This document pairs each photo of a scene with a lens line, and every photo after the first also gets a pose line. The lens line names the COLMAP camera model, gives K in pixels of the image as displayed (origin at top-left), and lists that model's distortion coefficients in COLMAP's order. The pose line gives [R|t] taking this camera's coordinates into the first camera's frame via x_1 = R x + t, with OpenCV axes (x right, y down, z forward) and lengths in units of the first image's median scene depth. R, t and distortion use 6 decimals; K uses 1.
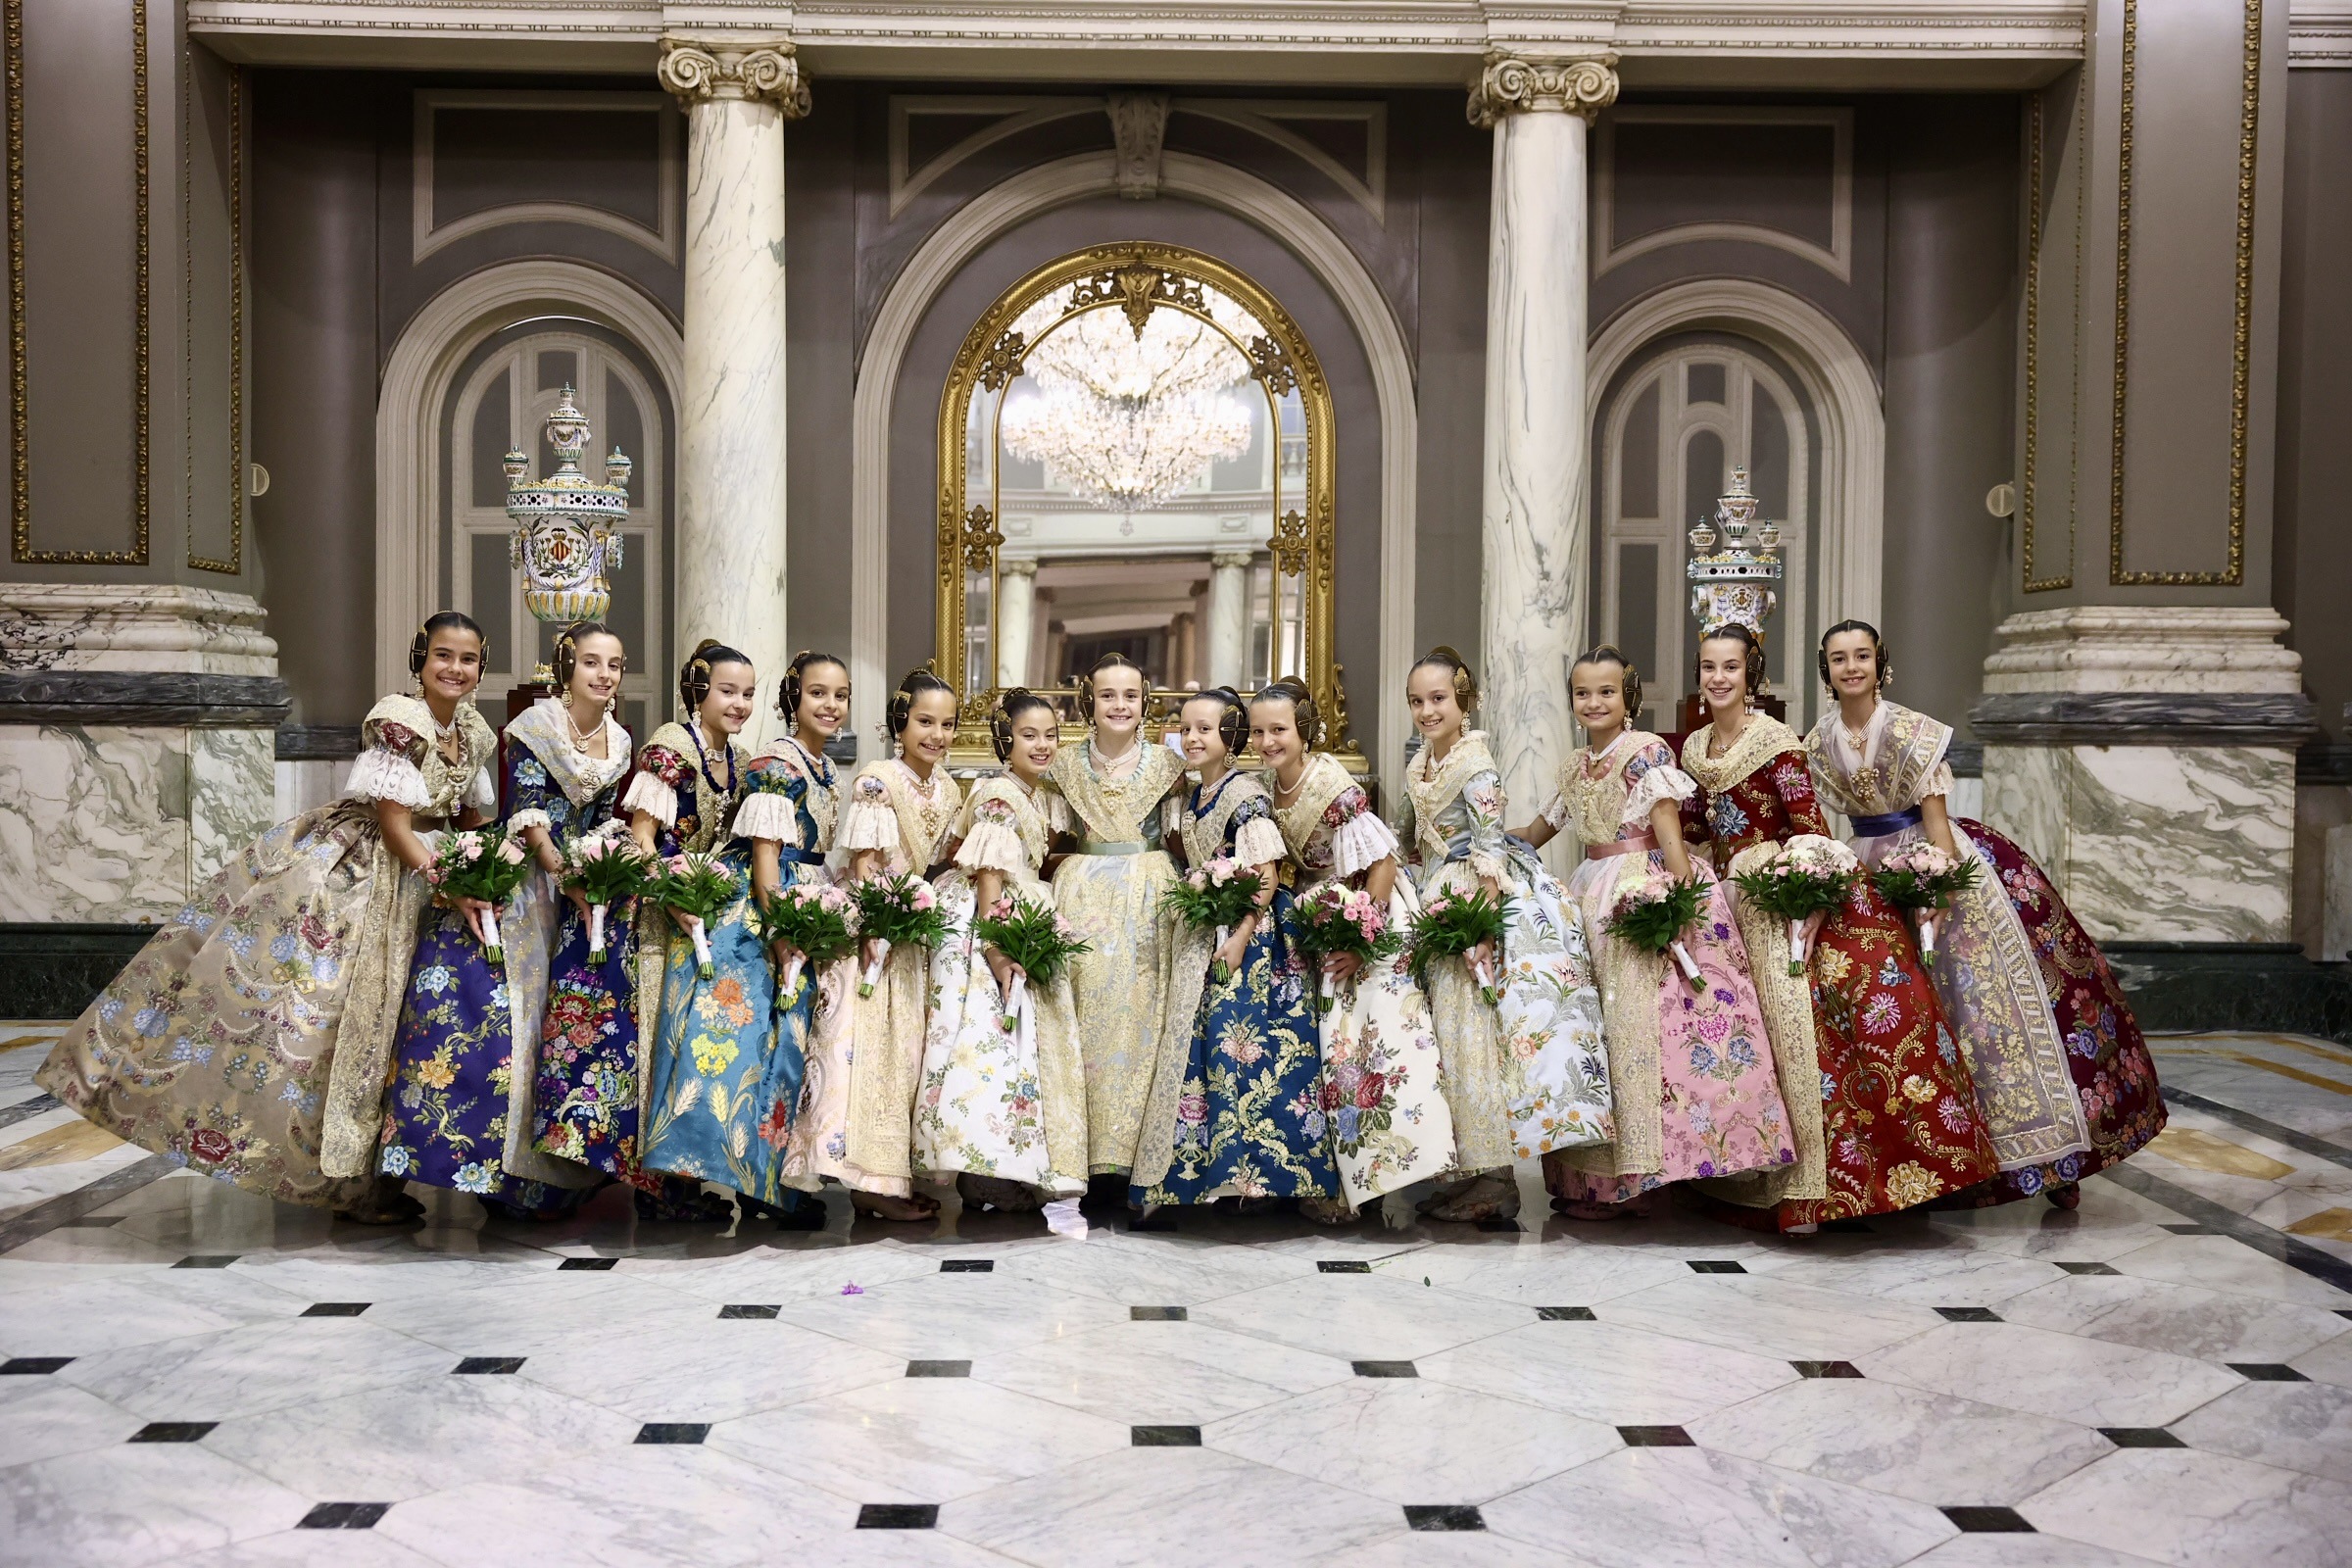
lens RADIAL K [[2621.0, 0, 1170.9], [0, 2621.0, 771.2], [0, 0, 1]] dist [0.067391, 0.000000]
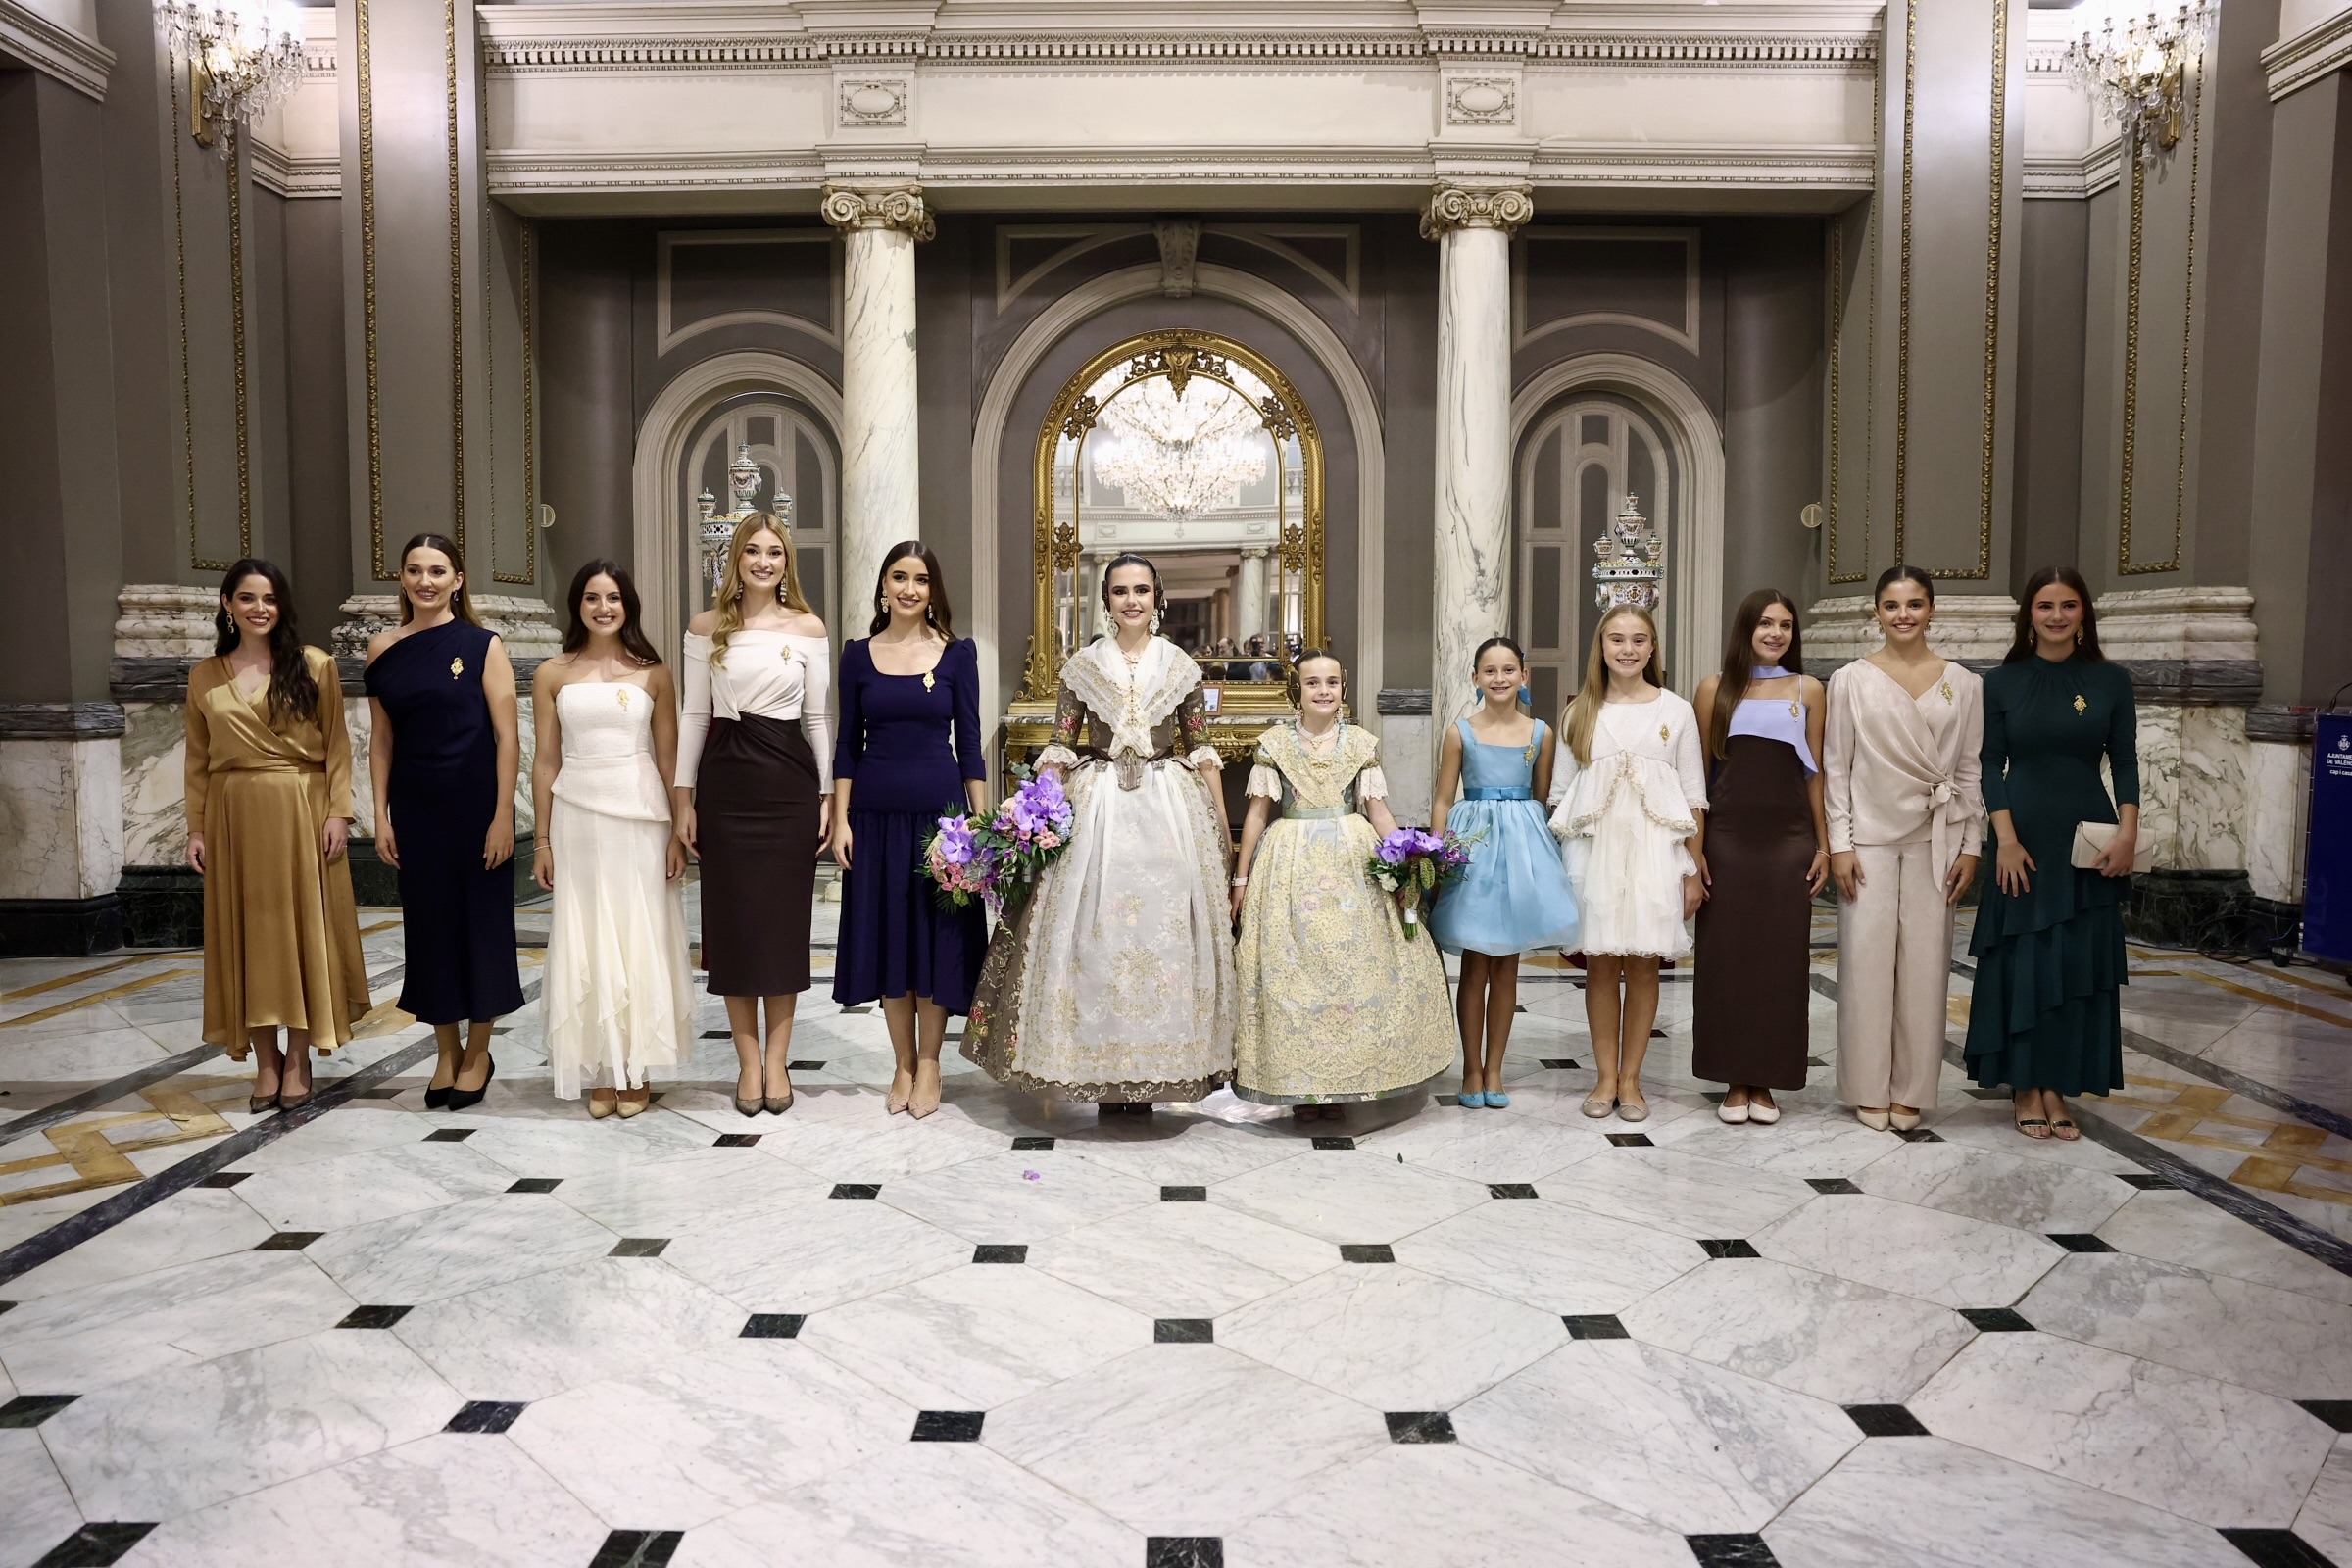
lens RADIAL K [[1755.7, 0, 1168.7], [0, 1755.7, 765.1], [0, 0, 1]] dist [-0.088858, 0.087789]
pose [[0.999586, -0.007784, -0.027693, 0.006643], [0.008957, 0.999057, 0.042474, -0.015924], [0.027336, -0.042704, 0.998714, 0.098474]]
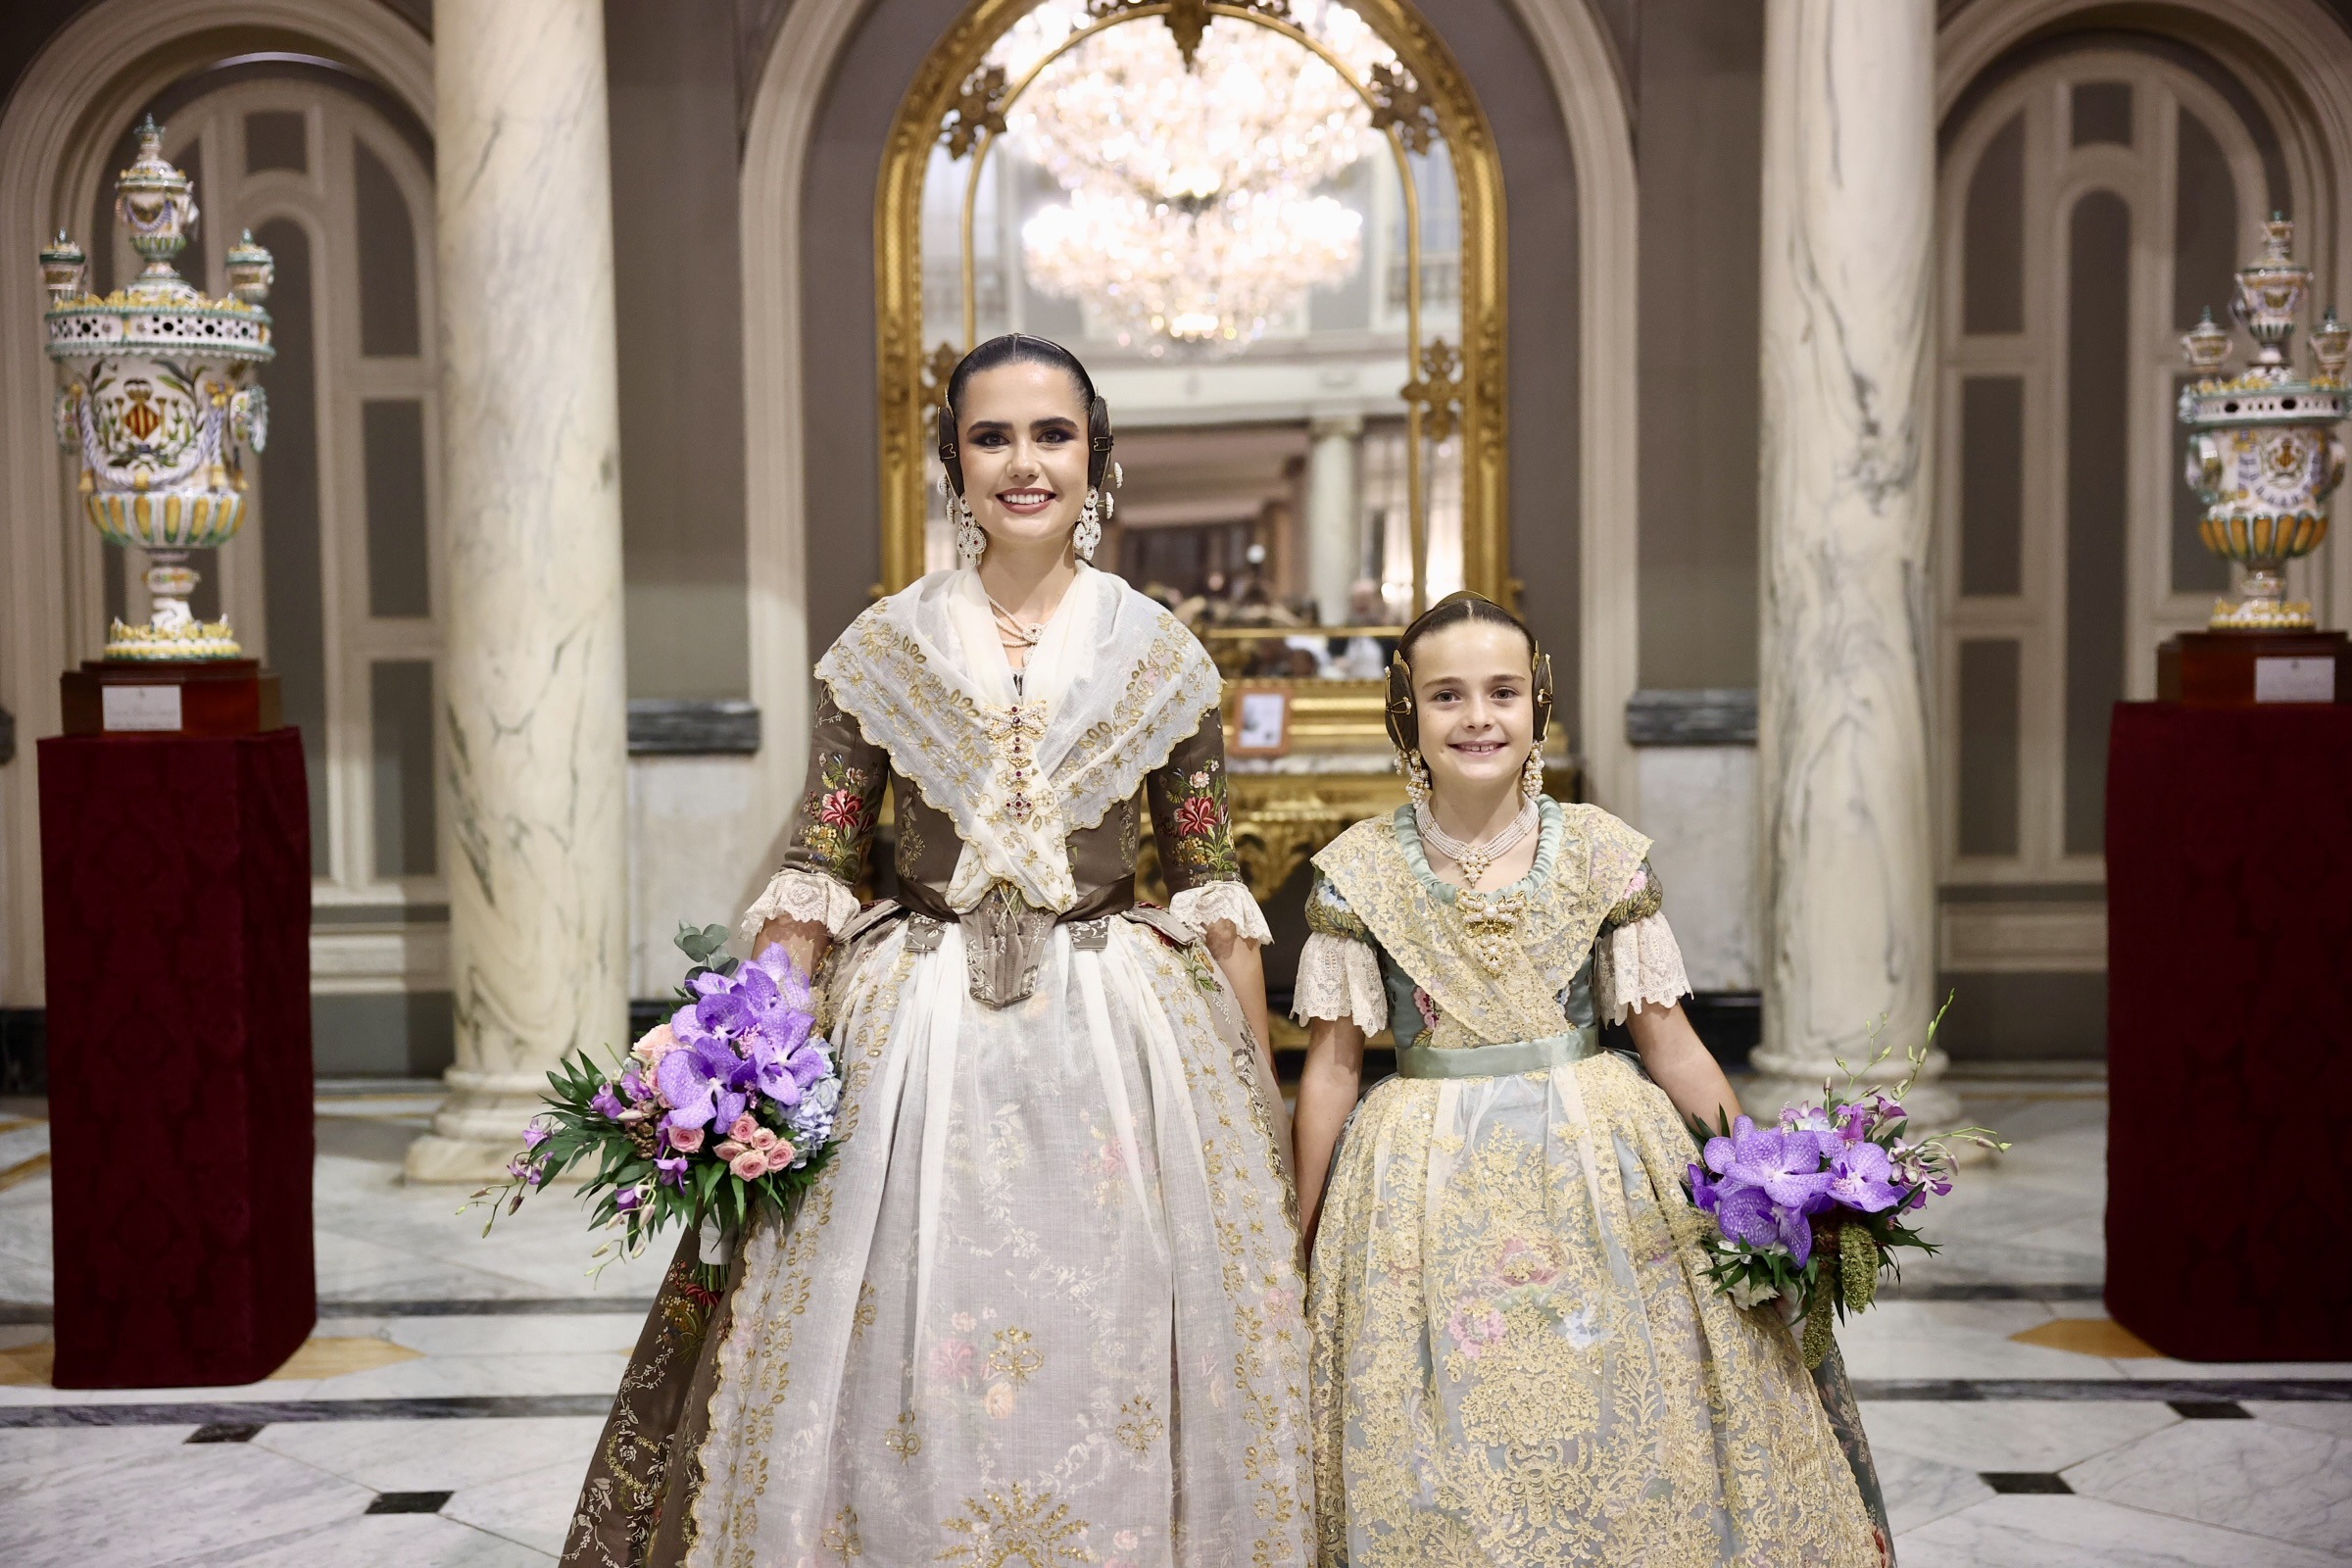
lens RADIAL K [[3135.8, 0, 1178.8], [0, 3135.8, 778.1], [0, 0, 1]] dist [0.121763, 0.000000]
pose [[0.999420, -0.020553, -0.027170, 0.002444], [0.021299, 0.999396, 0.027476, -0.018060], [0.026589, -0.028038, 0.999253, 0.274583]]
